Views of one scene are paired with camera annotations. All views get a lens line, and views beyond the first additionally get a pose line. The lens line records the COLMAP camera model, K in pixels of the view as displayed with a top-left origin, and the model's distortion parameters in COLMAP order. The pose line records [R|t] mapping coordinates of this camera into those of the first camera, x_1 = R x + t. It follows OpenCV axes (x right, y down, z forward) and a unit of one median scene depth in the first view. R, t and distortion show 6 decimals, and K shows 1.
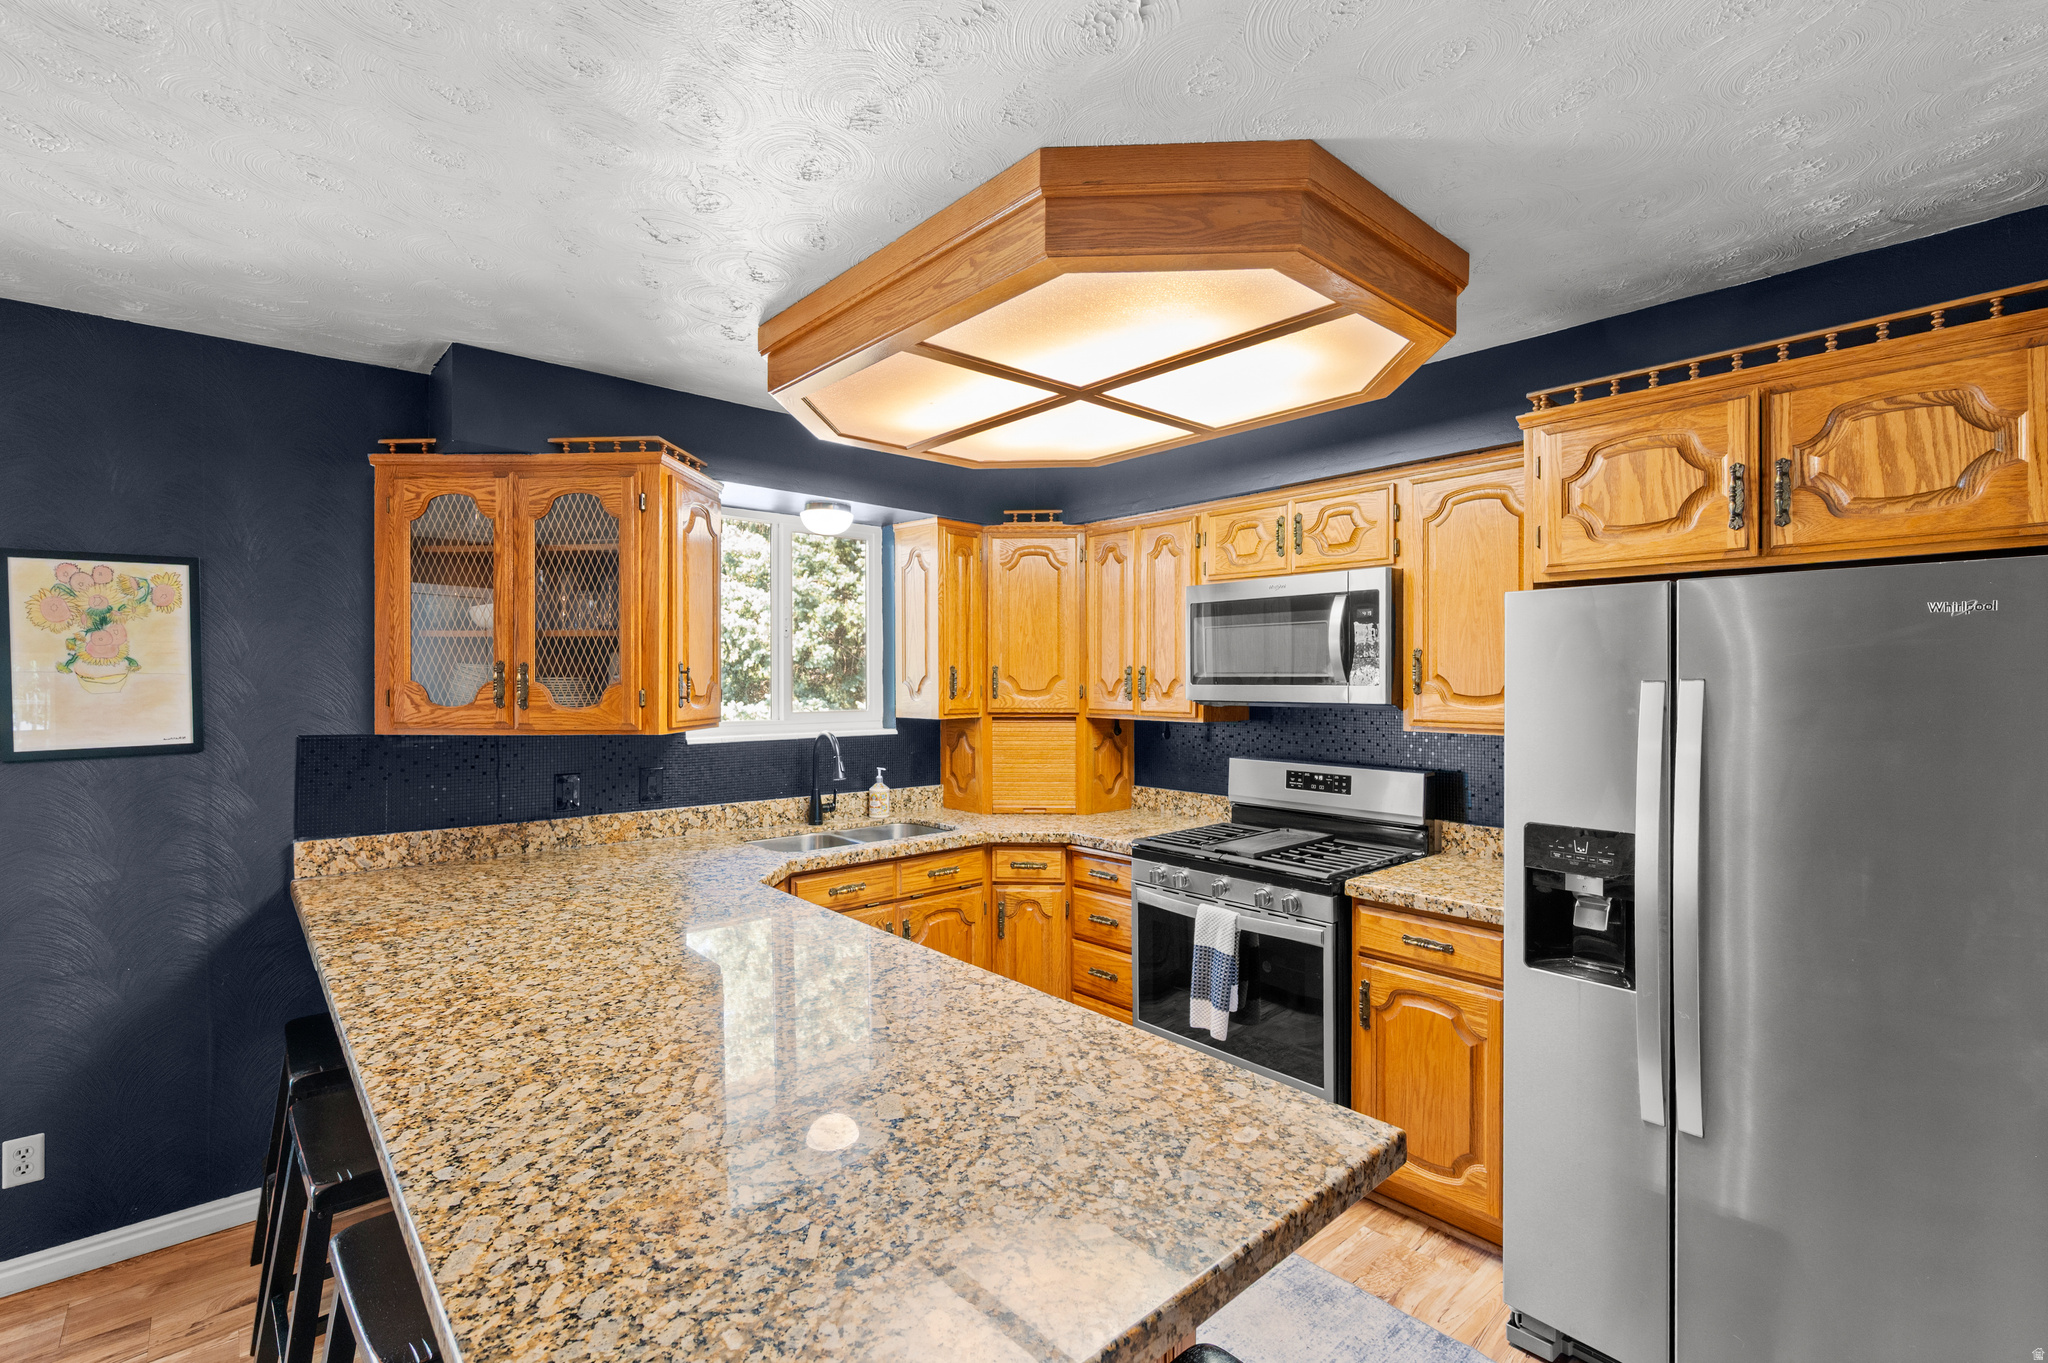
lens RADIAL K [[912.3, 0, 1024.0], [0, 912.3, 681.5], [0, 0, 1]] dist [0.000609, -0.000218]
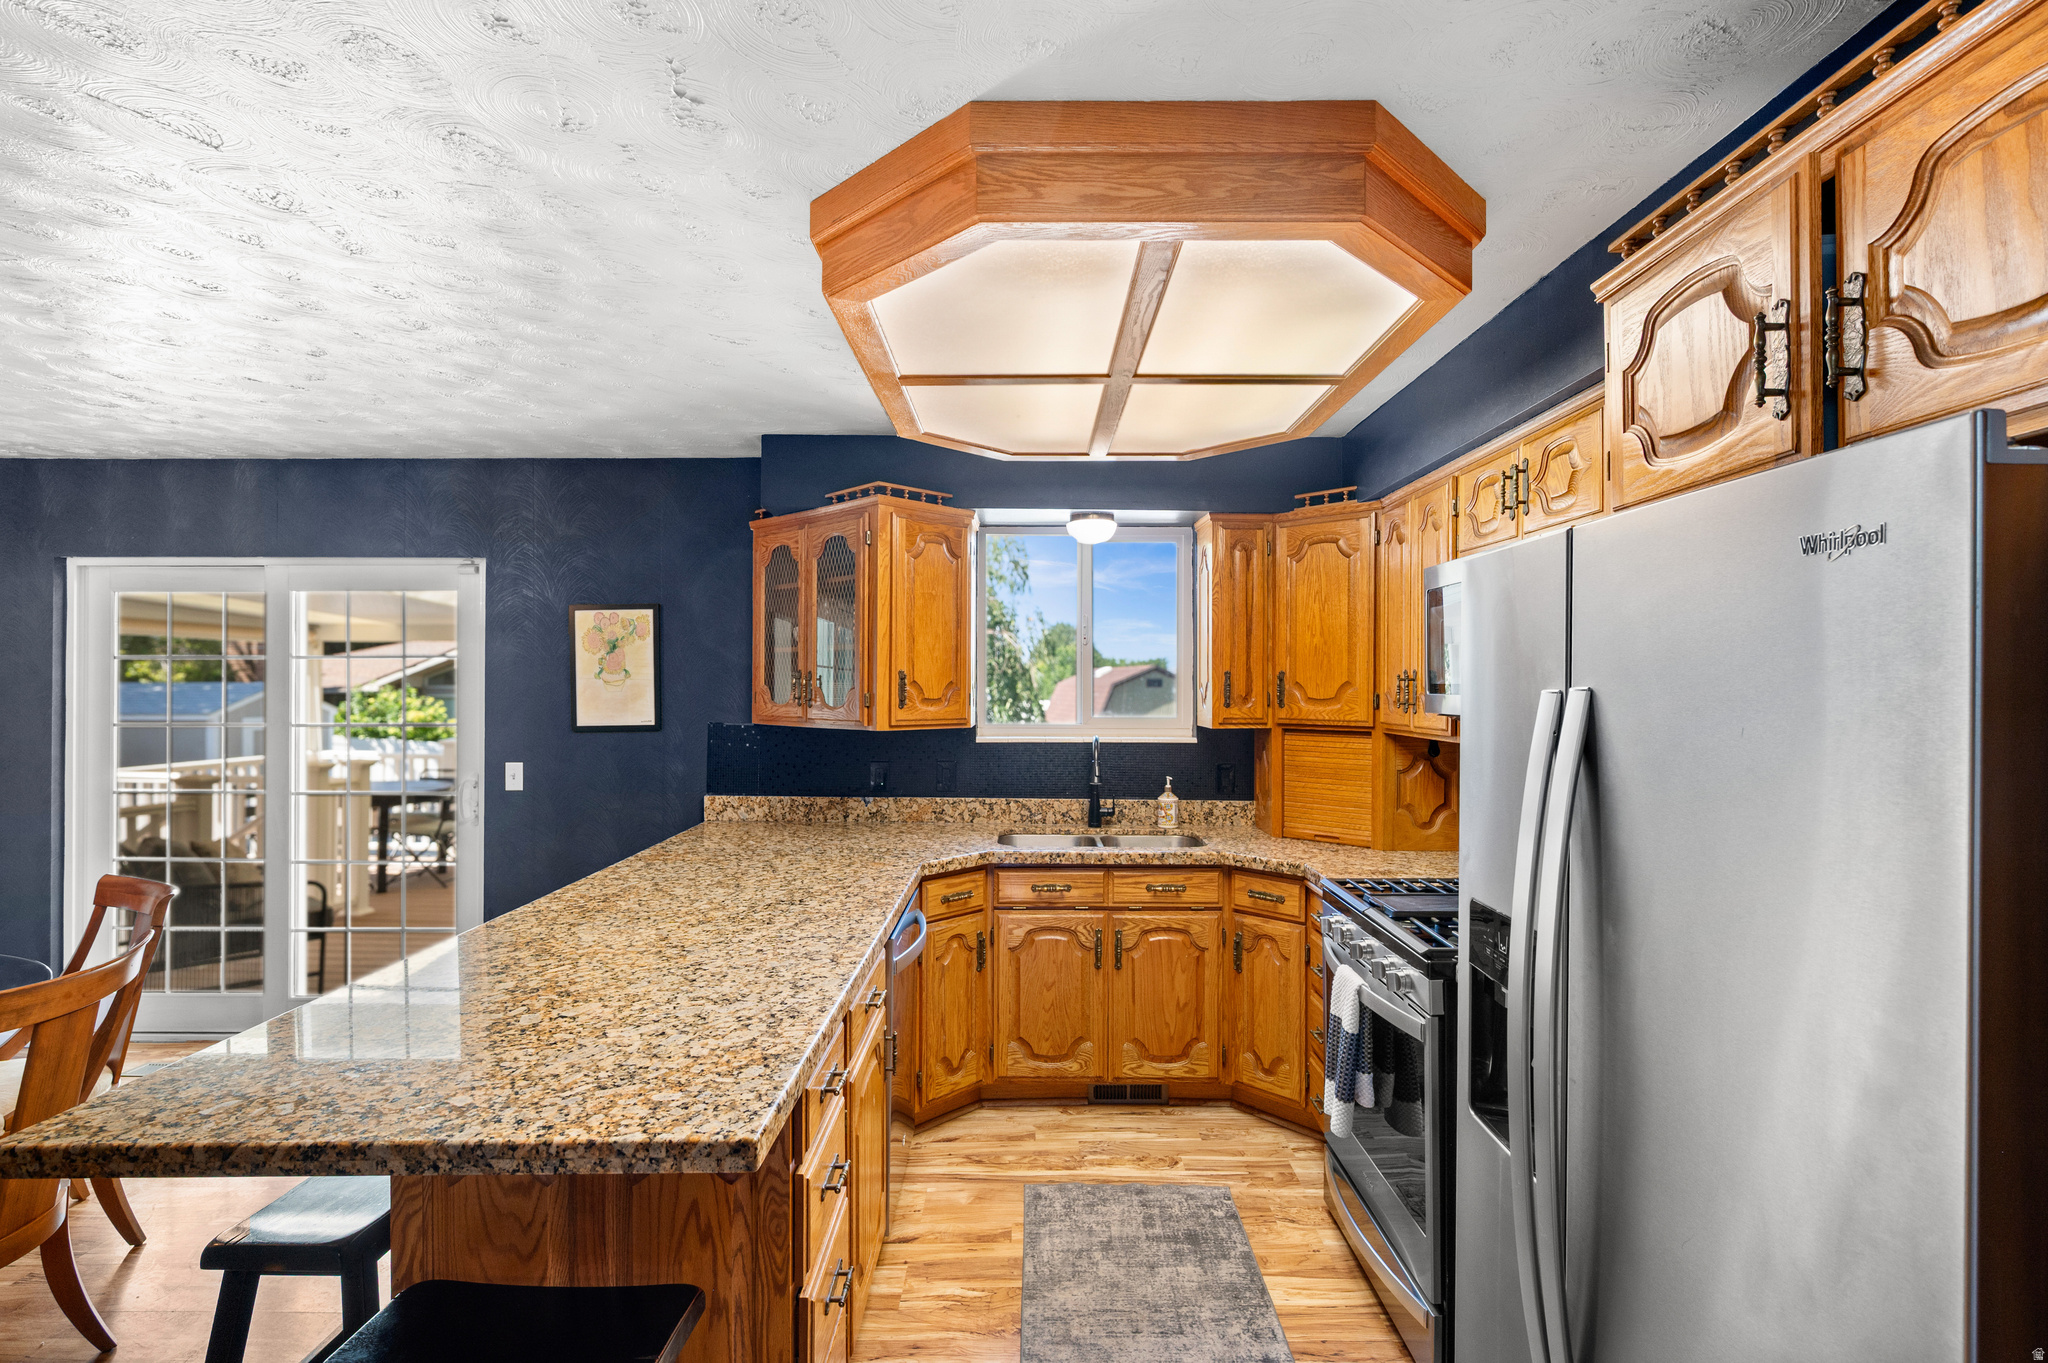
lens RADIAL K [[973.3, 0, 1024.0], [0, 973.3, 681.5], [0, 0, 1]] dist [0.001442, 0.000136]
pose [[0.743556, 0.001267, -0.668672, 0.477088], [-0.006043, 0.999970, -0.004825, -0.000798], [0.668646, 0.007628, 0.743542, 0.144176]]
